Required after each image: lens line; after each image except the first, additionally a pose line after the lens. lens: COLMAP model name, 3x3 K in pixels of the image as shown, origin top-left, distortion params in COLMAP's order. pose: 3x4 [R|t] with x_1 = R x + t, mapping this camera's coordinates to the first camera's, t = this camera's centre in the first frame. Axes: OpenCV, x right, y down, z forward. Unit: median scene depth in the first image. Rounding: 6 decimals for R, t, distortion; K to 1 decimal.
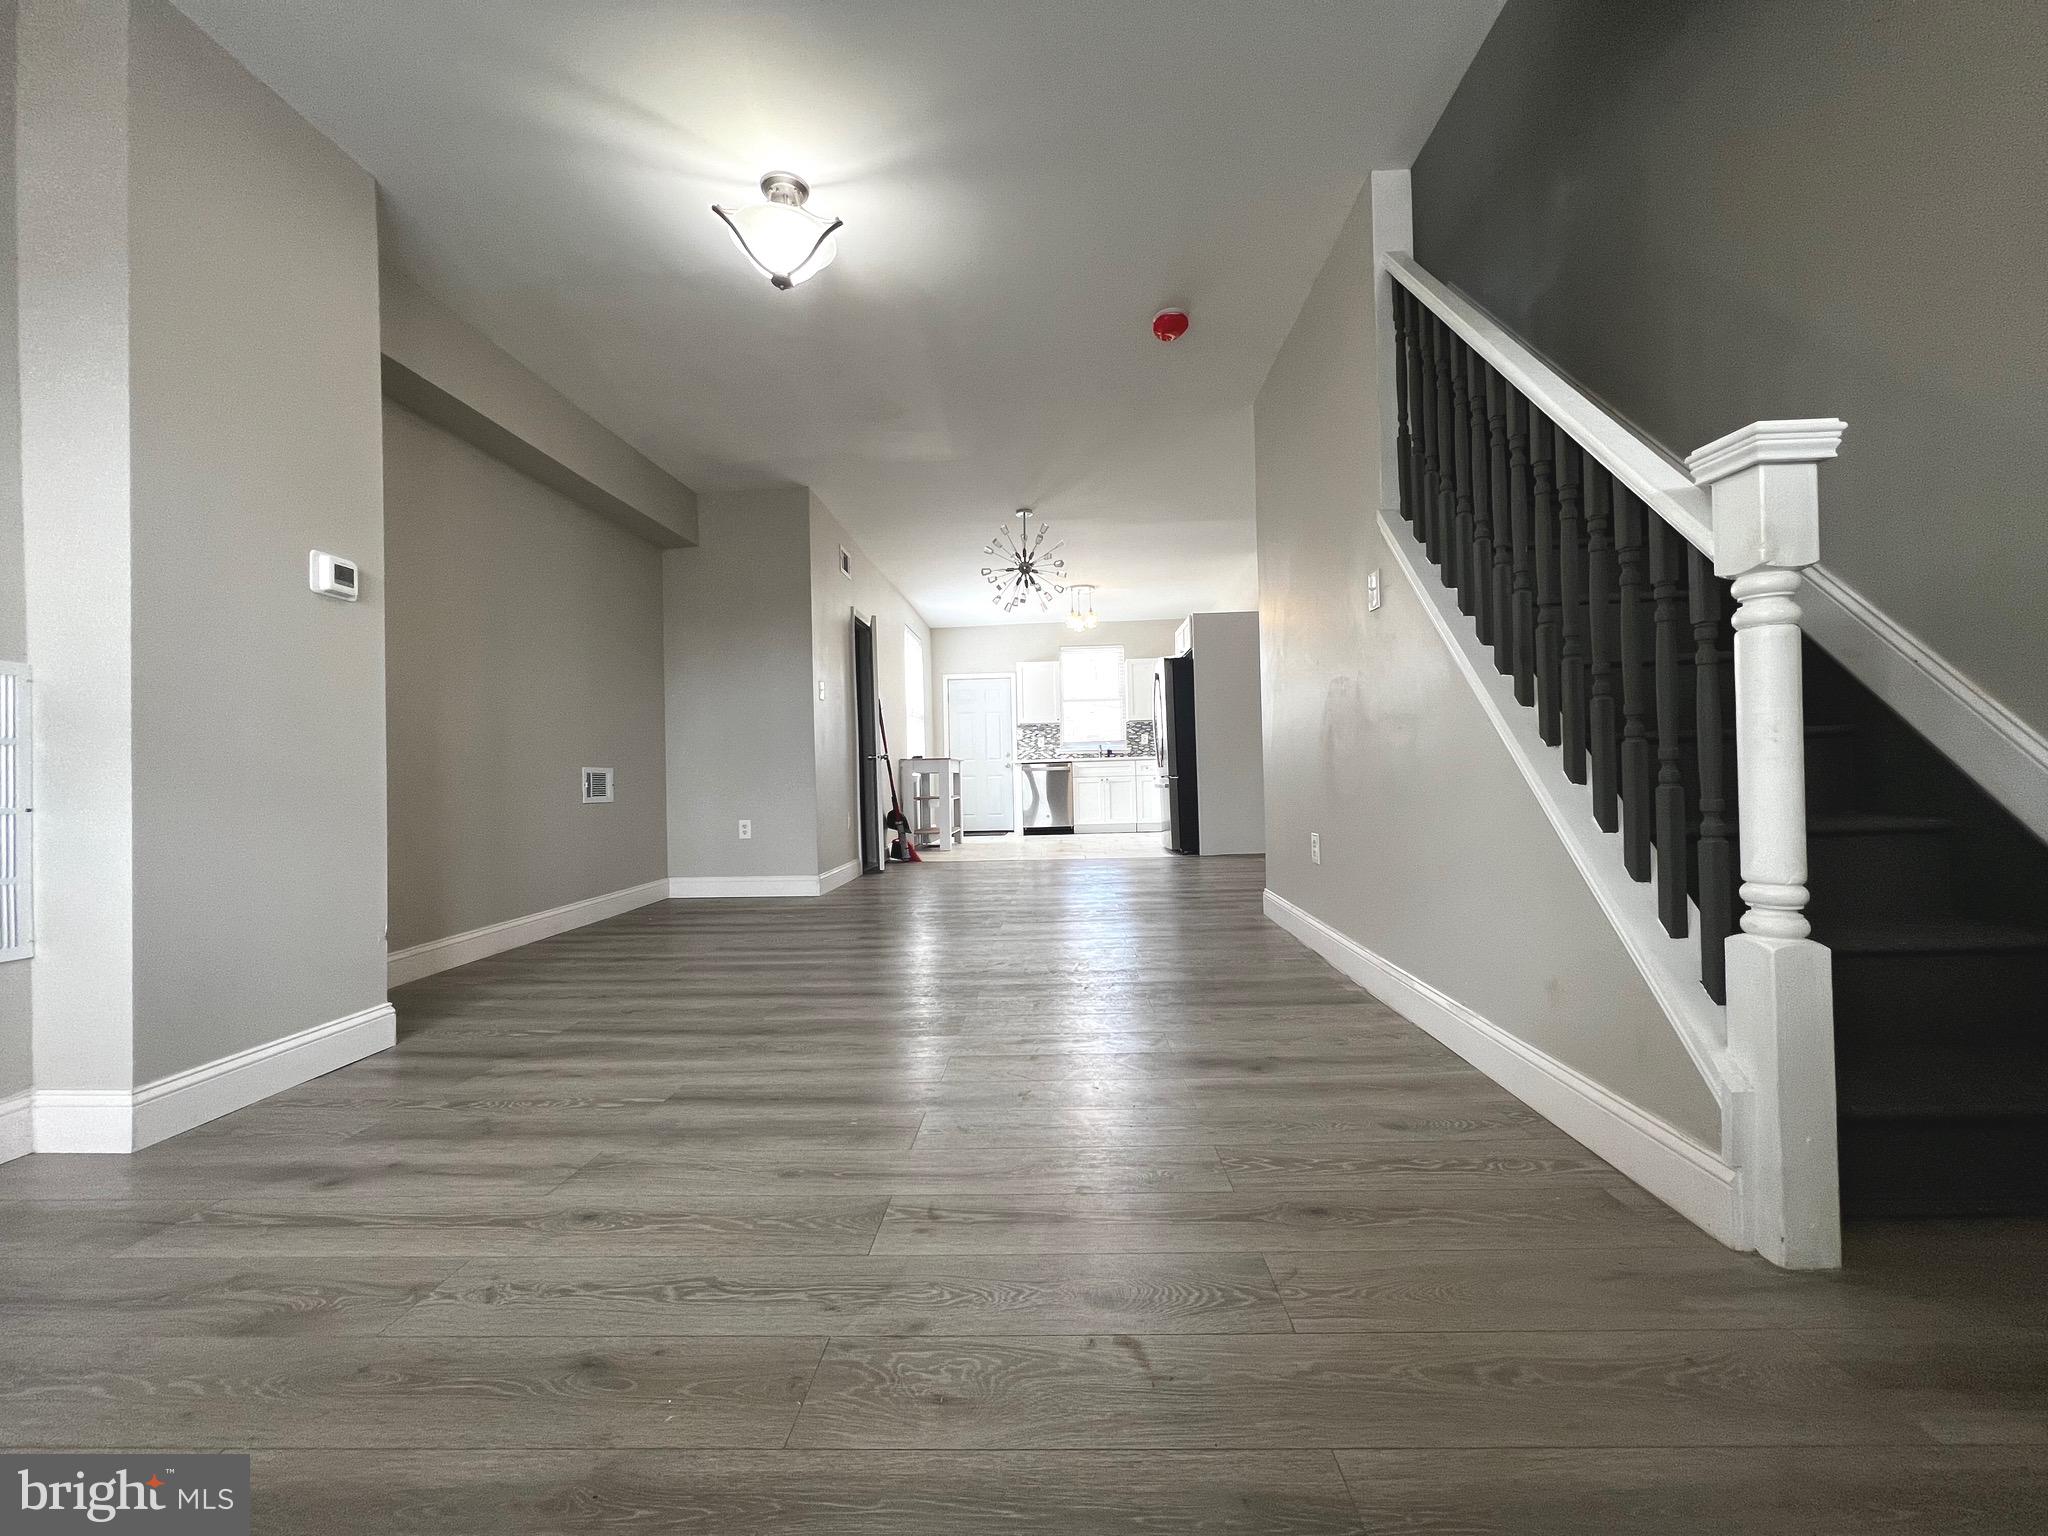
lens RADIAL K [[816.4, 0, 1030.3], [0, 816.4, 768.8], [0, 0, 1]] dist [-0.005027, 0.002045]
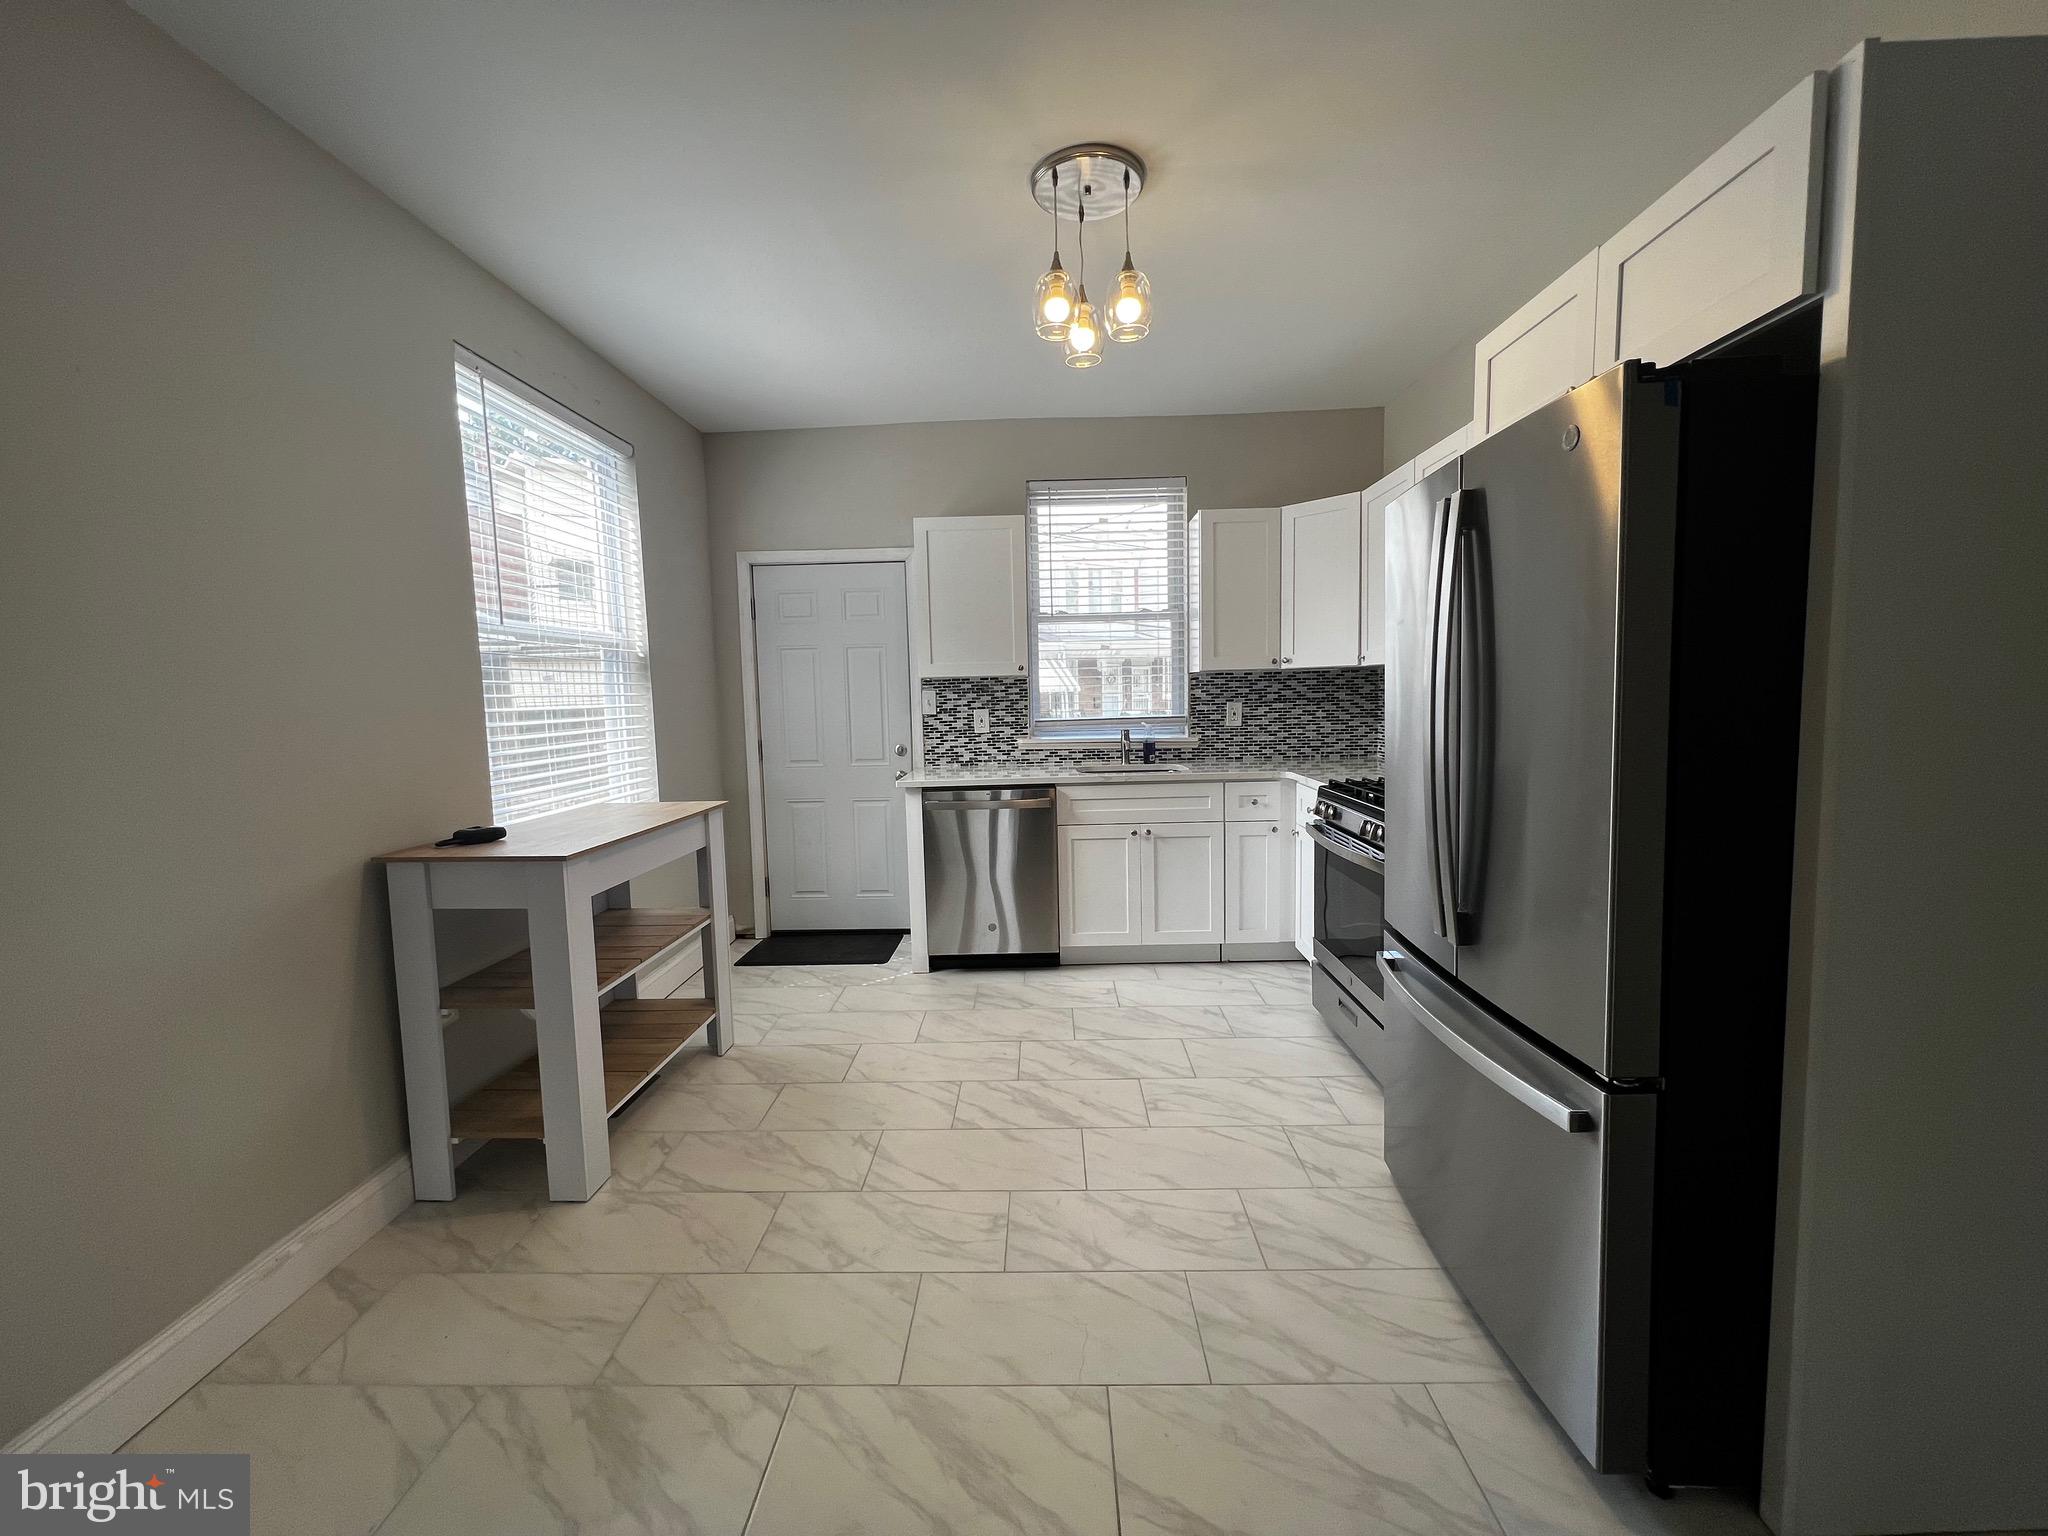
lens RADIAL K [[816.4, 0, 1030.3], [0, 816.4, 768.8], [0, 0, 1]] dist [-0.005027, 0.002045]
pose [[0.999979, 0.002081, 0.006196, 0.035495], [-0.002667, 0.995359, 0.096192, -0.048648], [-0.005967, -0.096207, 0.995343, 0.590153]]
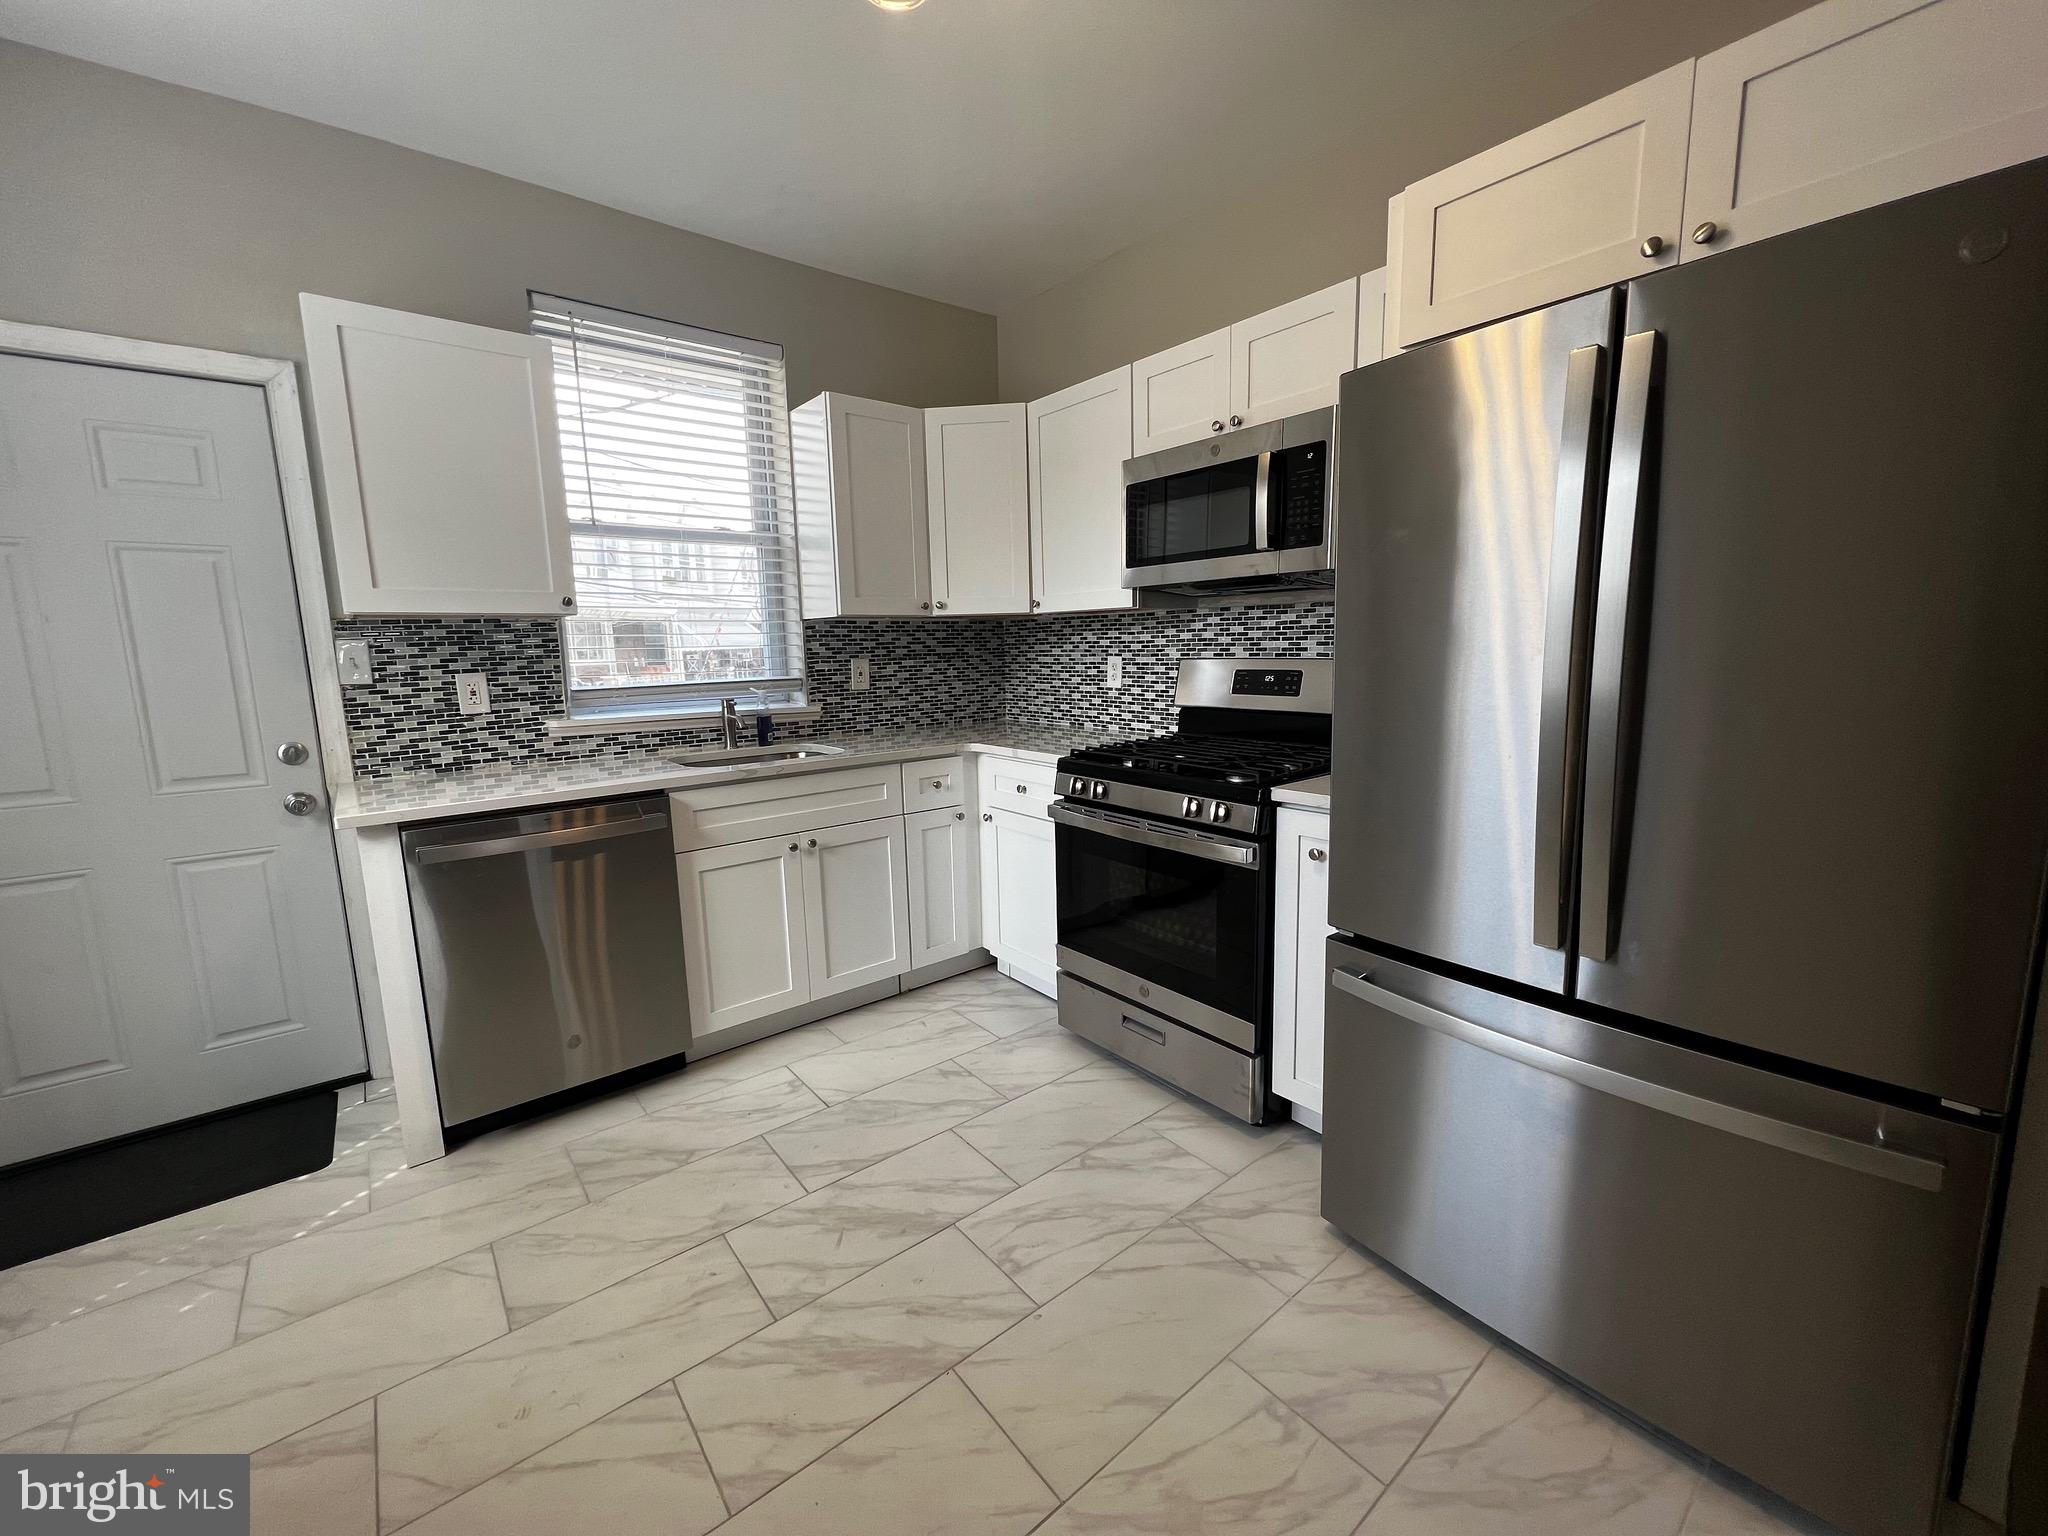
lens RADIAL K [[816.4, 0, 1030.3], [0, 816.4, 768.8], [0, 0, 1]] dist [-0.005027, 0.002045]
pose [[0.758943, -0.088456, 0.645121, -0.019053], [0.000635, 0.990830, 0.135111, -0.043309], [-0.651157, -0.102132, 0.752040, 0.711848]]
